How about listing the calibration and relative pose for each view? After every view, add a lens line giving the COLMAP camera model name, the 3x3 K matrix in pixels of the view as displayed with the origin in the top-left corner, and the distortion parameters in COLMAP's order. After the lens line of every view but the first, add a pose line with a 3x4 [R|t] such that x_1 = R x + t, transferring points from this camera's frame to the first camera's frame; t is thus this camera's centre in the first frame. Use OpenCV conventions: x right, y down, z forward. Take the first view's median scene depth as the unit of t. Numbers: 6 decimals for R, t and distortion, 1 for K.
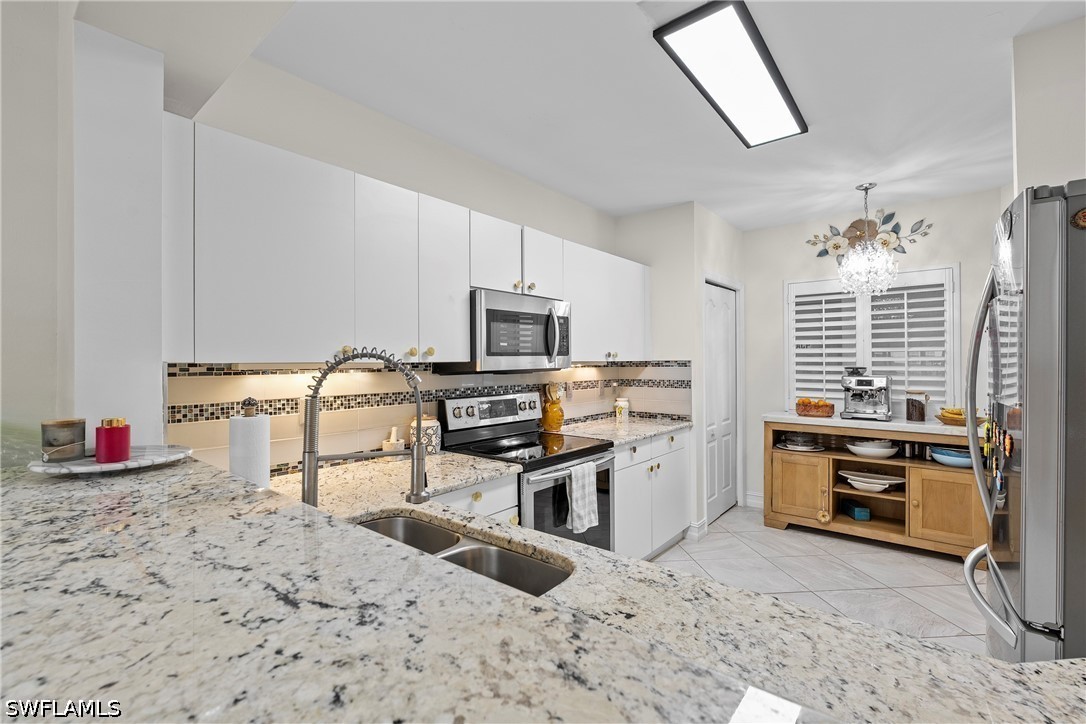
lens RADIAL K [[476.8, 0, 543.0], [0, 476.8, 362.0], [0, 0, 1]] dist [-0.005698, -0.000246]
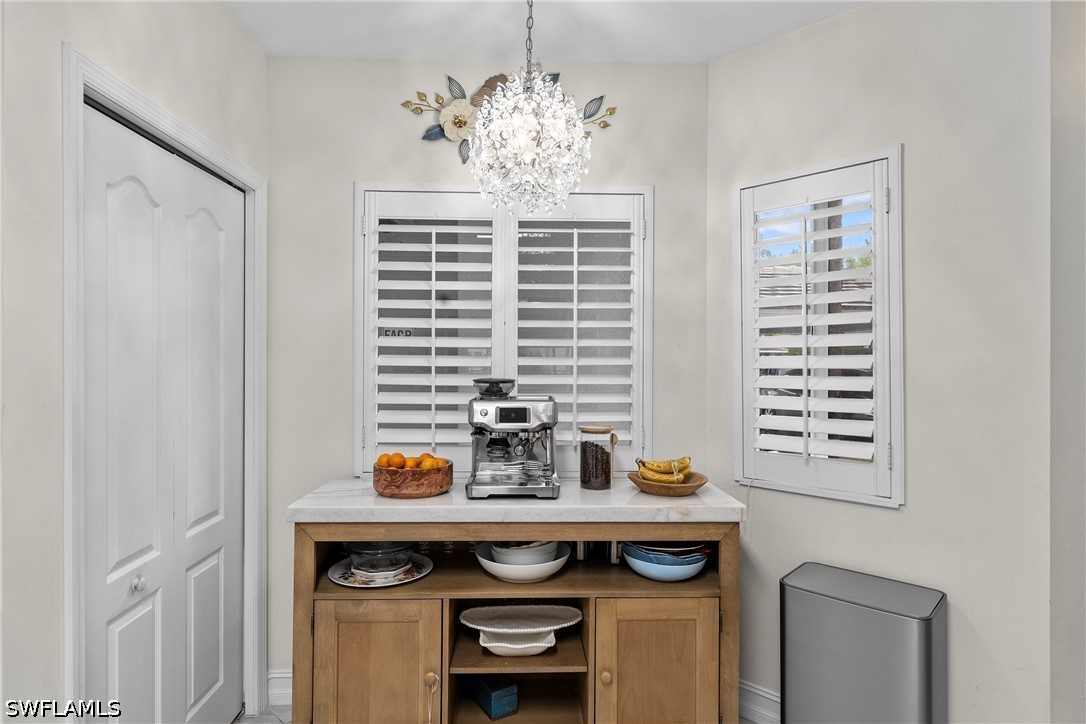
lens RADIAL K [[593.0, 0, 545.4], [0, 593.0, 355.7], [0, 0, 1]] dist [-0.002260, -0.000128]
pose [[0.750958, 0.010329, 0.660270, 0.323590], [-0.007820, 0.999947, -0.006748, -0.008246], [-0.660304, -0.000096, 0.750998, 0.549766]]
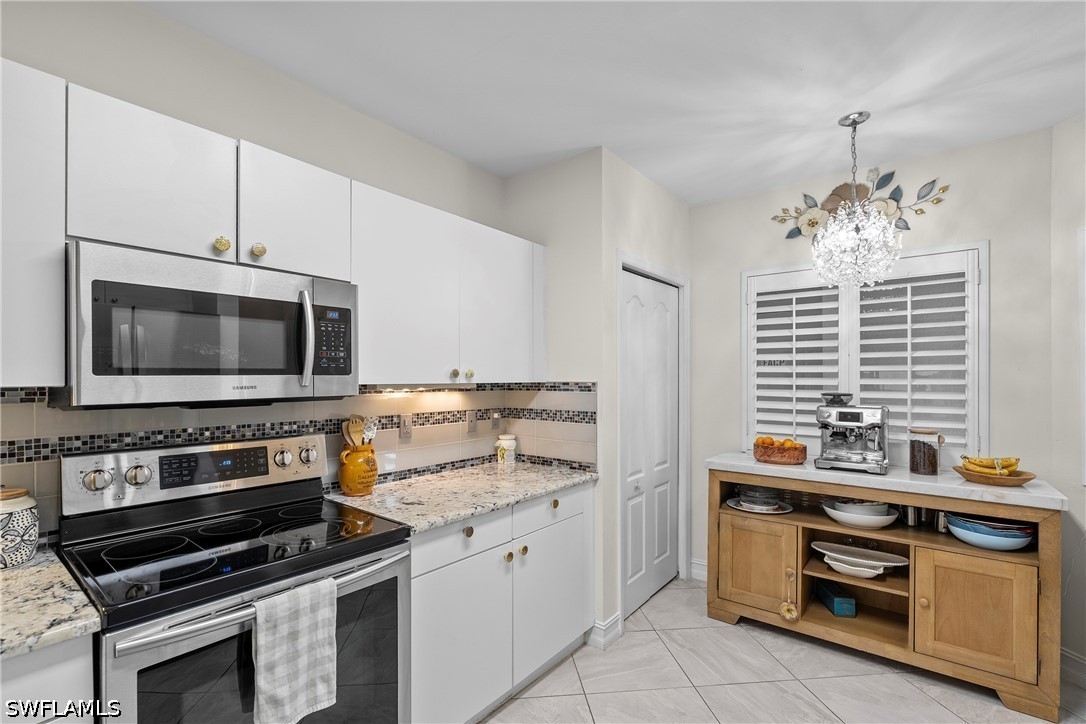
lens RADIAL K [[484.5, 0, 539.2], [0, 484.5, 380.3], [0, 0, 1]] dist [-0.005990, -0.000229]
pose [[0.999783, 0.005925, 0.019965, 0.214057], [-0.005981, 0.999978, 0.002763, -0.007484], [-0.019948, -0.002881, 0.999797, 0.311989]]
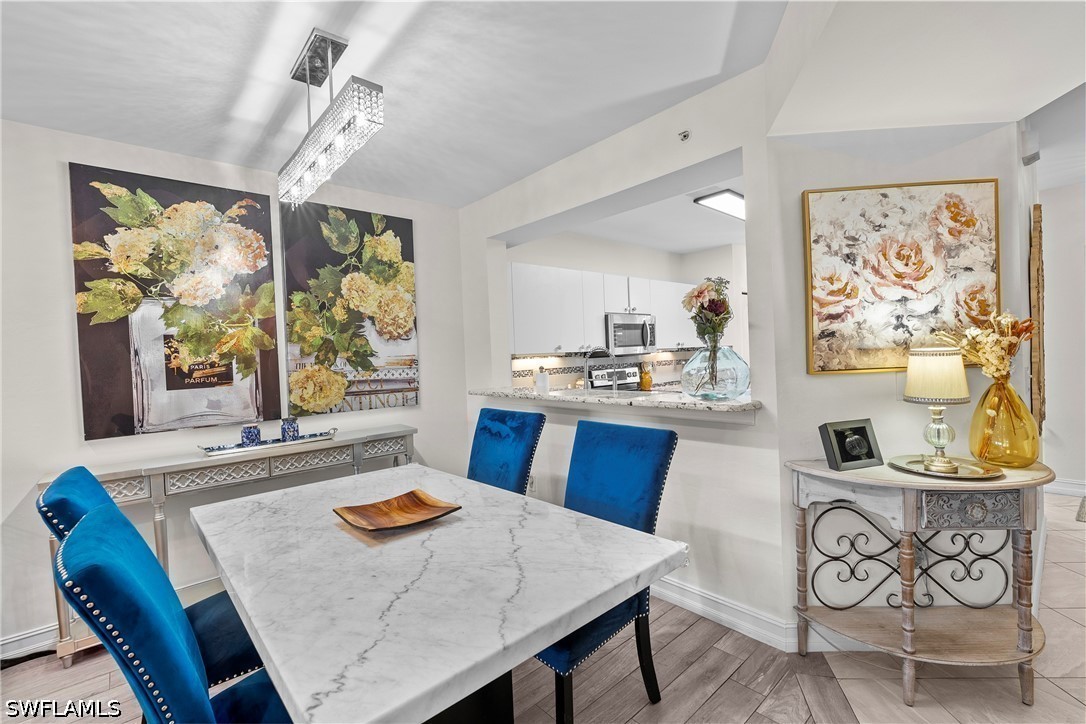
lens RADIAL K [[476.8, 0, 543.0], [0, 476.8, 362.0], [0, 0, 1]] dist [-0.005698, -0.000246]
pose [[0.988463, -0.030785, -0.148304, -0.076308], [0.034008, 0.999236, 0.019240, -0.000437], [0.147598, -0.024062, 0.988755, -0.642660]]
